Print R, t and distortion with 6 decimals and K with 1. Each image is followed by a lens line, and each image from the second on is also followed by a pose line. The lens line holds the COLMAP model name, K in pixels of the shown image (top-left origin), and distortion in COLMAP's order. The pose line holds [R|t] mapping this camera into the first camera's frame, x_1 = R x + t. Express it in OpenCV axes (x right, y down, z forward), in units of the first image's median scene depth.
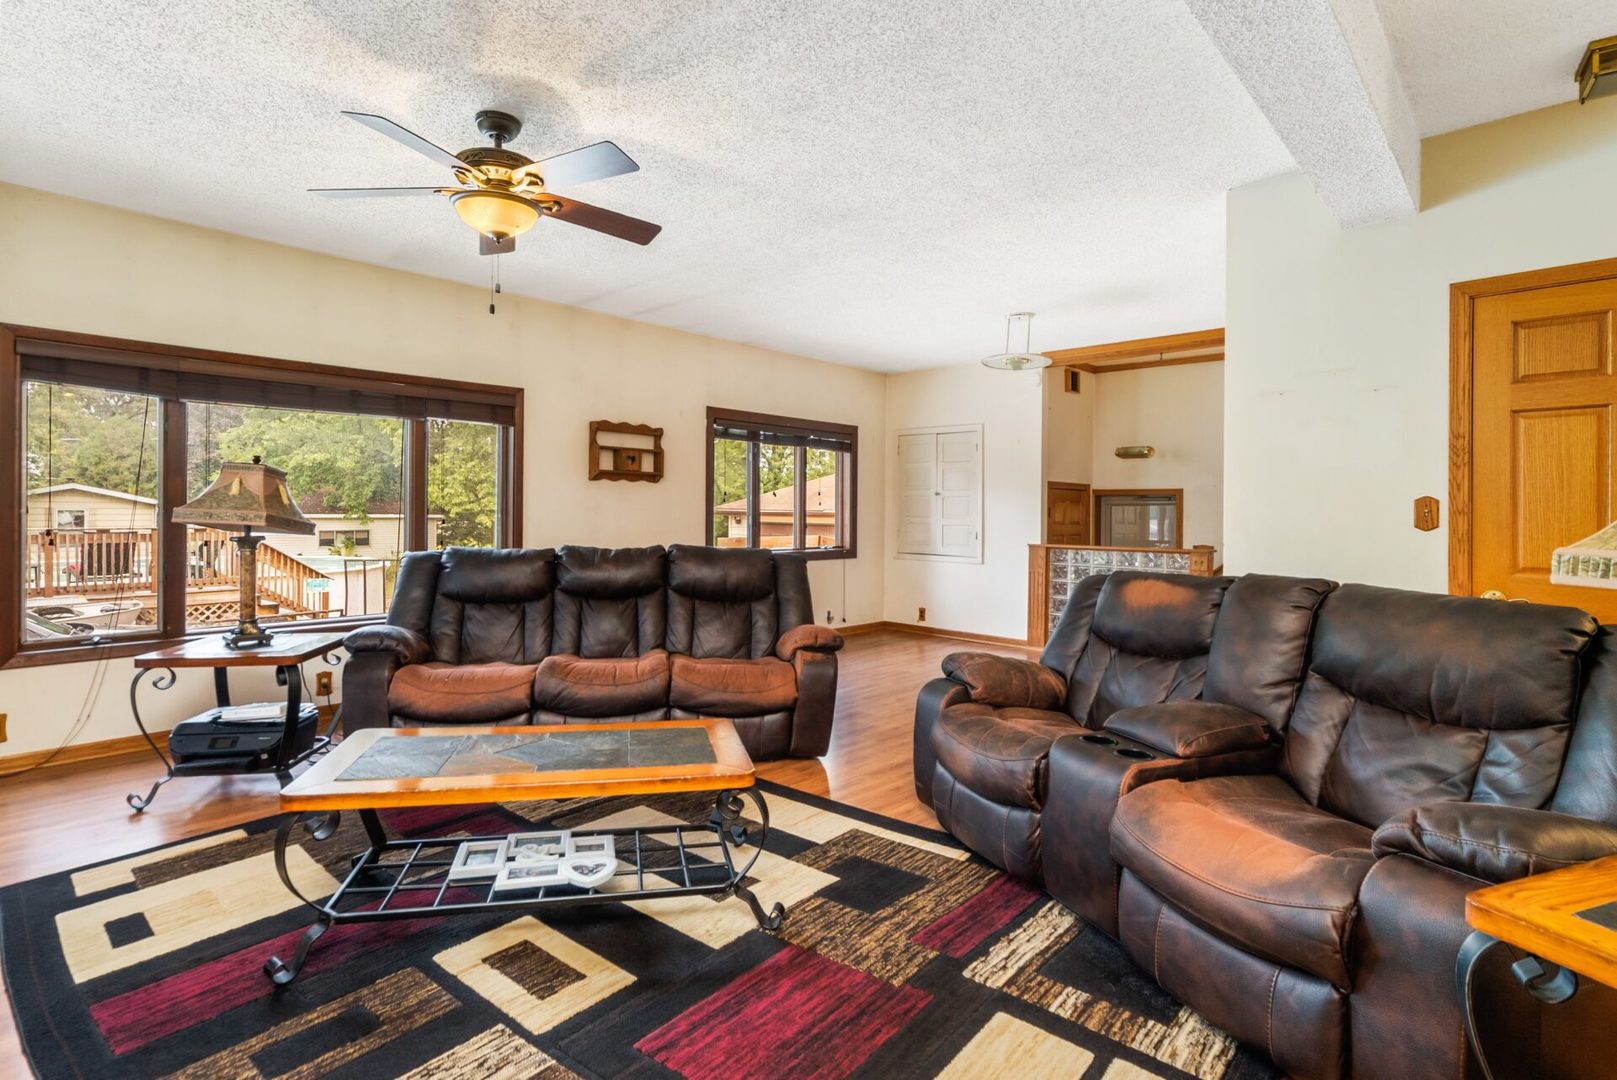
lens RADIAL K [[797.5, 0, 799.3], [0, 797.5, 508.1], [0, 0, 1]] dist [0.004083, 0.001034]
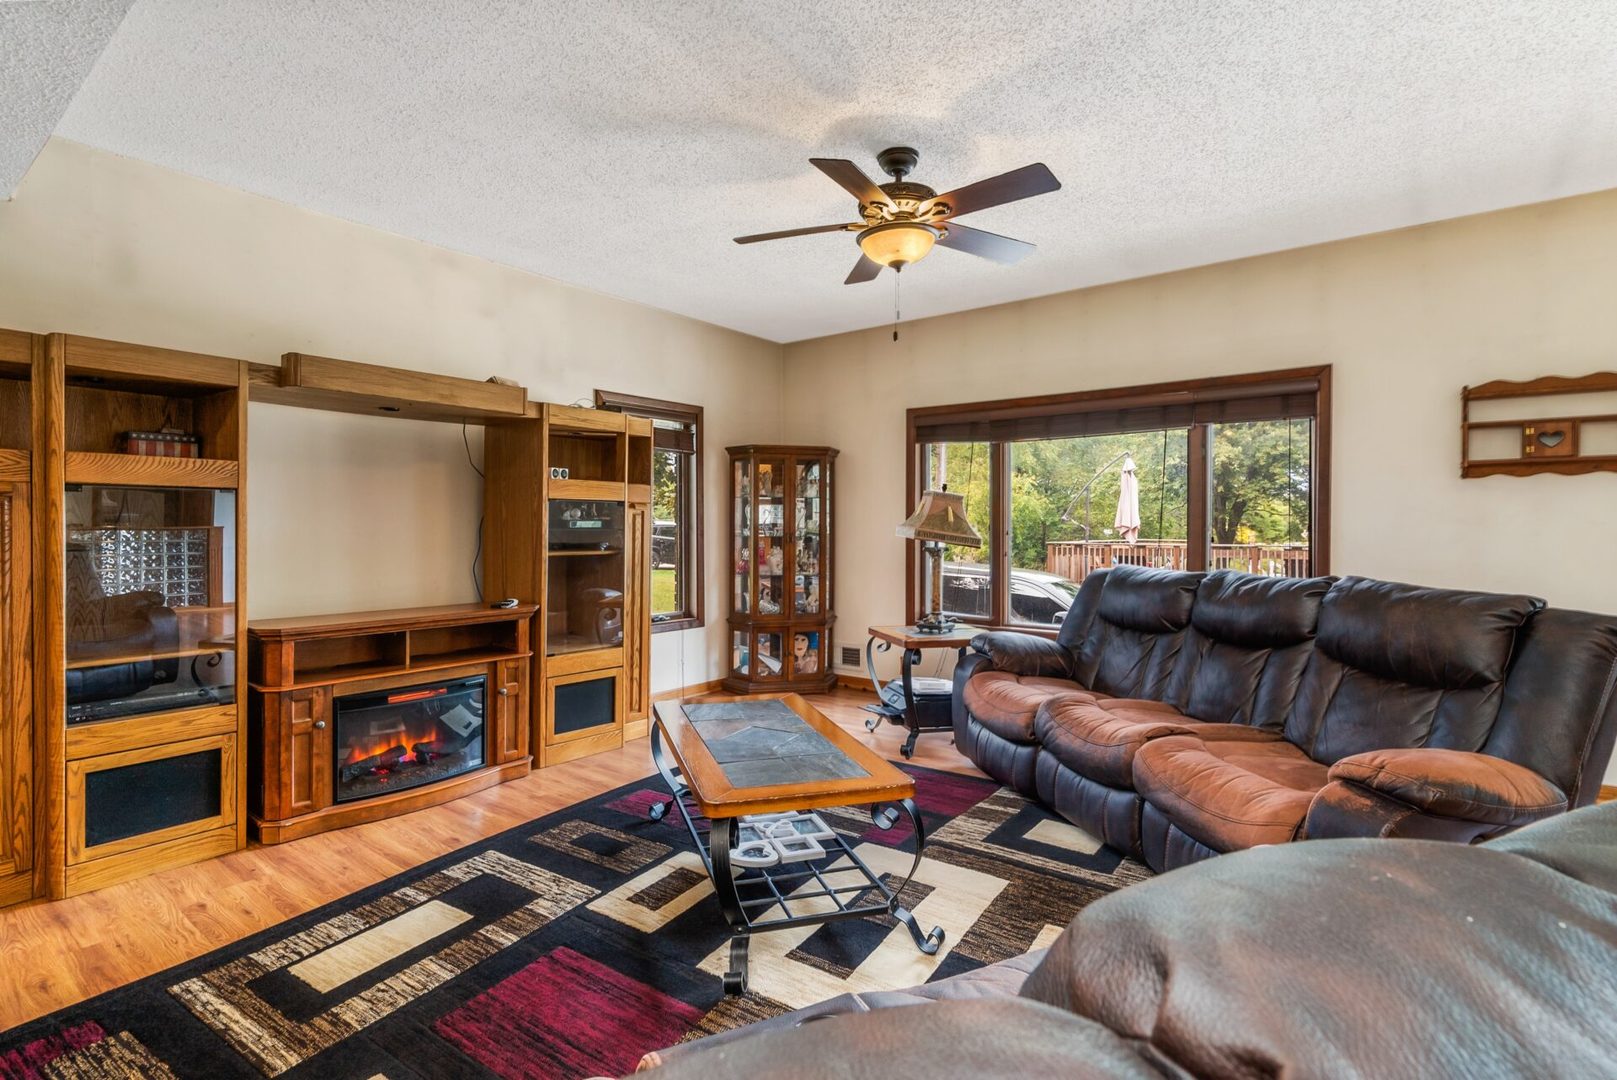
lens RADIAL K [[813.0, 0, 810.7], [0, 813.0, 529.7], [0, 0, 1]] dist [0.001033, 0.000280]
pose [[0.078486, -0.005023, -0.996903, 0.630261], [0.005713, 0.999973, -0.004589, 0.012162], [0.996899, -0.005335, 0.078512, 0.736035]]
